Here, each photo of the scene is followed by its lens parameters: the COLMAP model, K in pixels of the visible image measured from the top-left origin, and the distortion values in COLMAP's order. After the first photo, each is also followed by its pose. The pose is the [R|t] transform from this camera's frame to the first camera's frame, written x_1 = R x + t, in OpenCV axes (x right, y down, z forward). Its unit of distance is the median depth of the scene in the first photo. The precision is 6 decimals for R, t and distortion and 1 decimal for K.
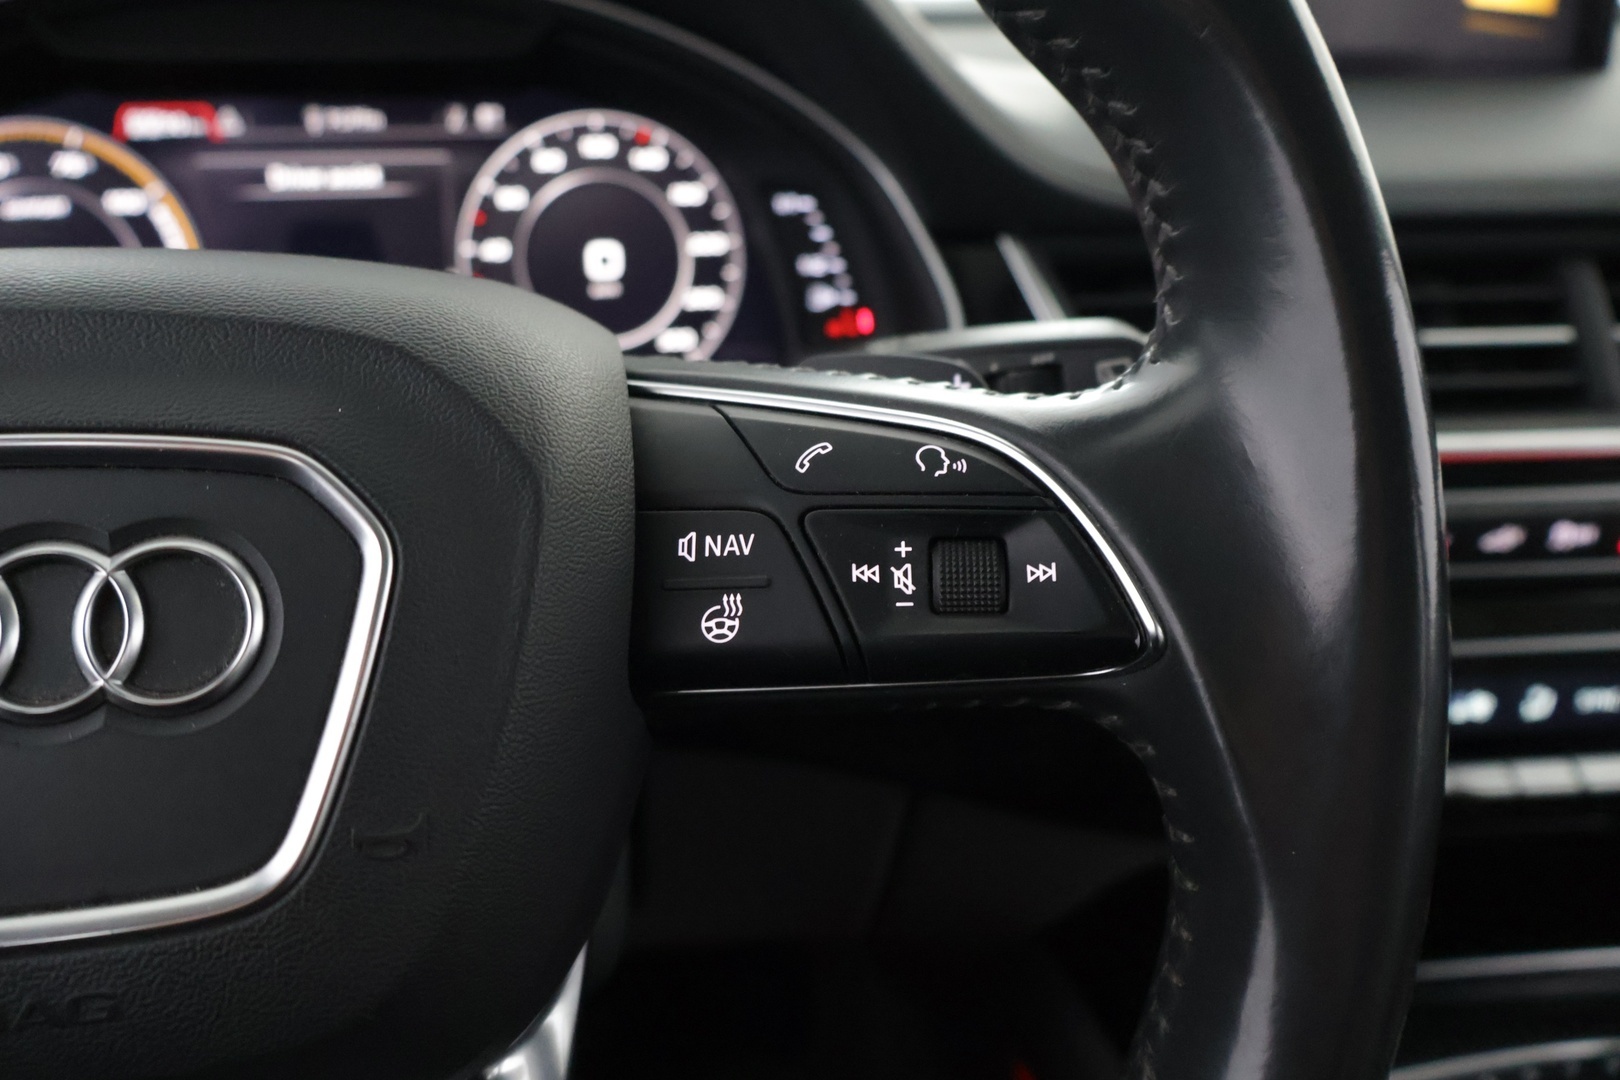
lens RADIAL K [[1367.4, 0, 808.8], [0, 1367.4, 531.8], [0, 0, 1]] dist [-0.000496, -0.005626]
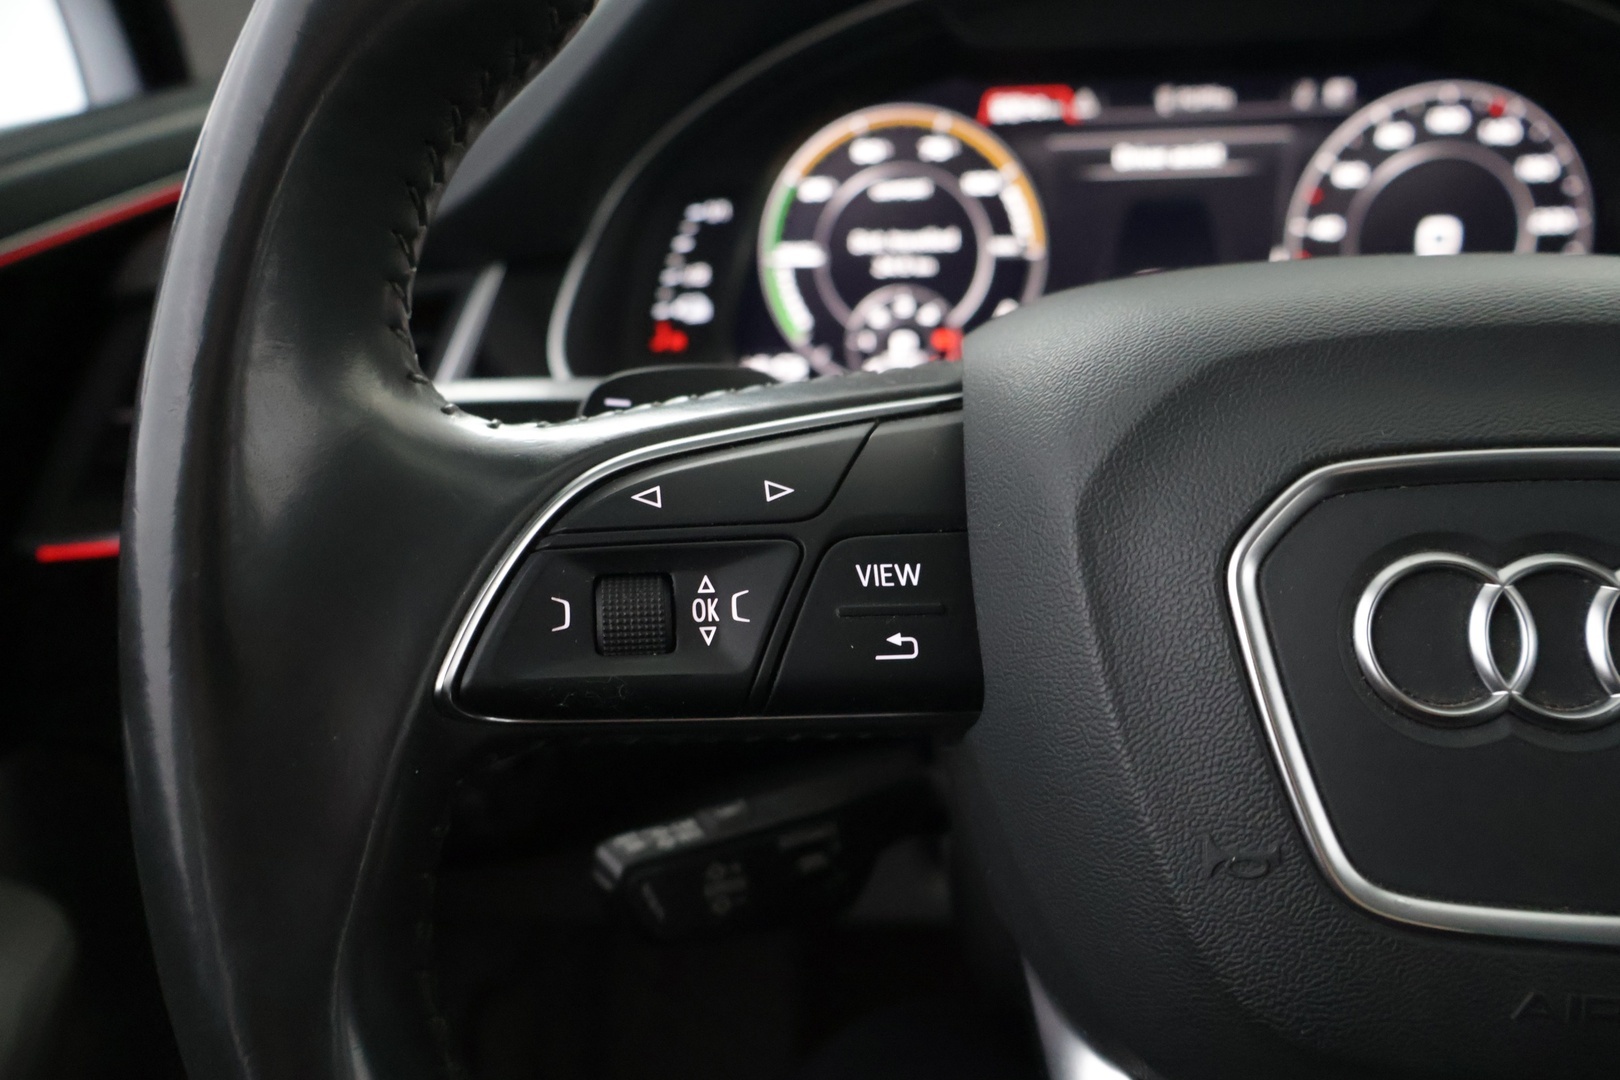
lens RADIAL K [[1367.4, 0, 811.9], [0, 1367.4, 533.5], [0, 0, 1]] dist [-0.000496, -0.005626]
pose [[0.963309, 0.057150, -0.262240, -0.335935], [-0.048852, 0.998081, 0.038063, -0.005694], [0.263912, -0.023855, 0.964252, -0.058100]]
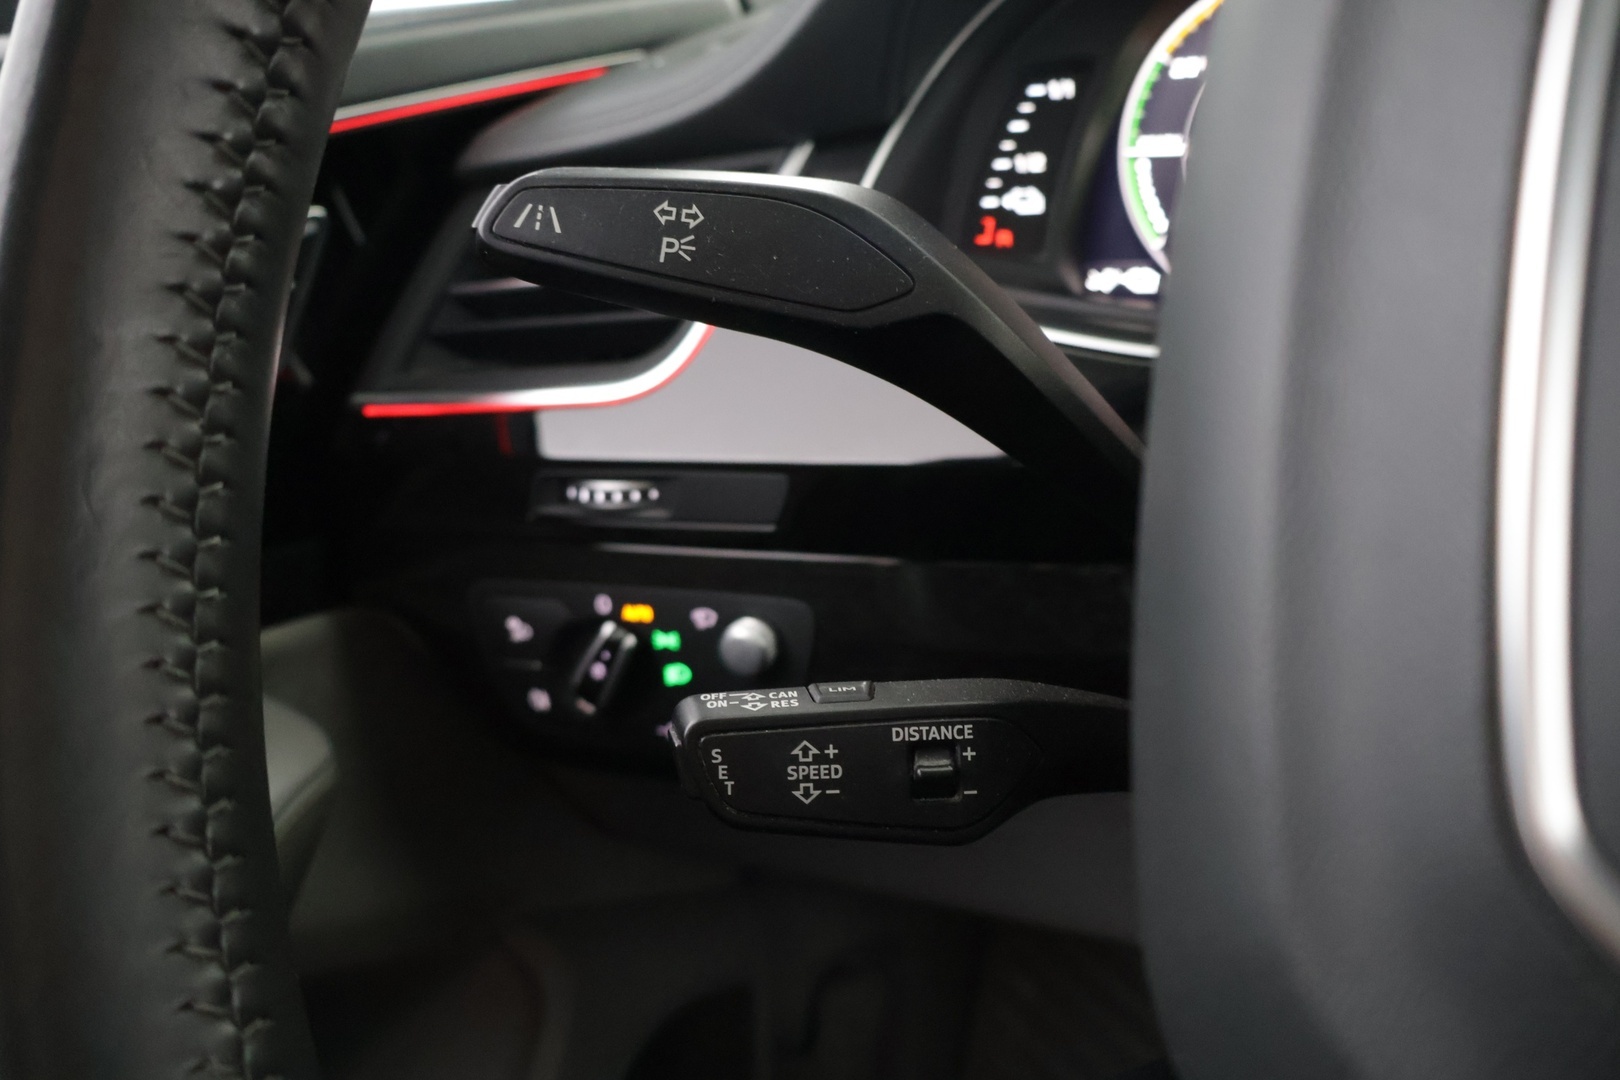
lens RADIAL K [[1367.4, 0, 806.8], [0, 1367.4, 533.7], [0, 0, 1]] dist [-0.000496, -0.005626]
pose [[0.780095, 0.134580, -0.611015, -0.227514], [-0.141187, 0.989267, 0.037636, 0.075634], [0.609522, 0.056908, 0.790724, 0.121472]]
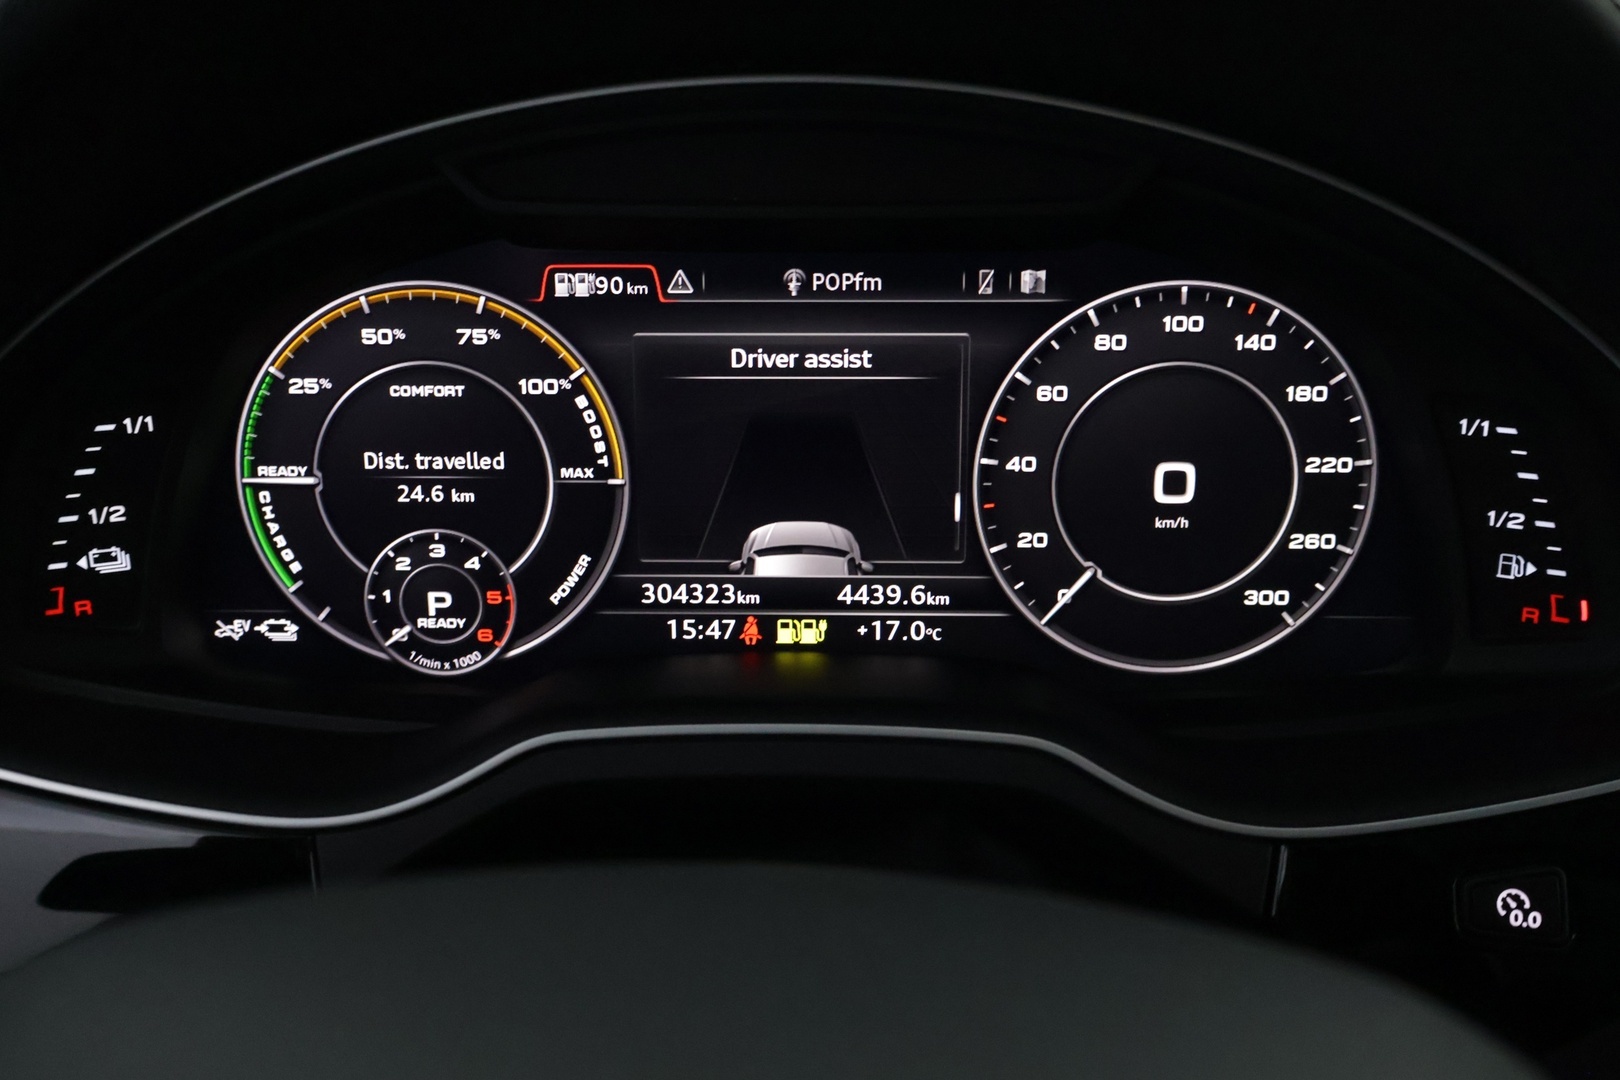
lens RADIAL K [[1564.0, 0, 813.1], [0, 1564.0, 532.5], [0, 0, 1]] dist [0.014332, 0.000000]
pose [[0.974093, 0.074584, -0.213496, -0.169420], [-0.070563, 0.997158, 0.026404, -0.196107], [0.214859, -0.010655, 0.976587, 0.202363]]
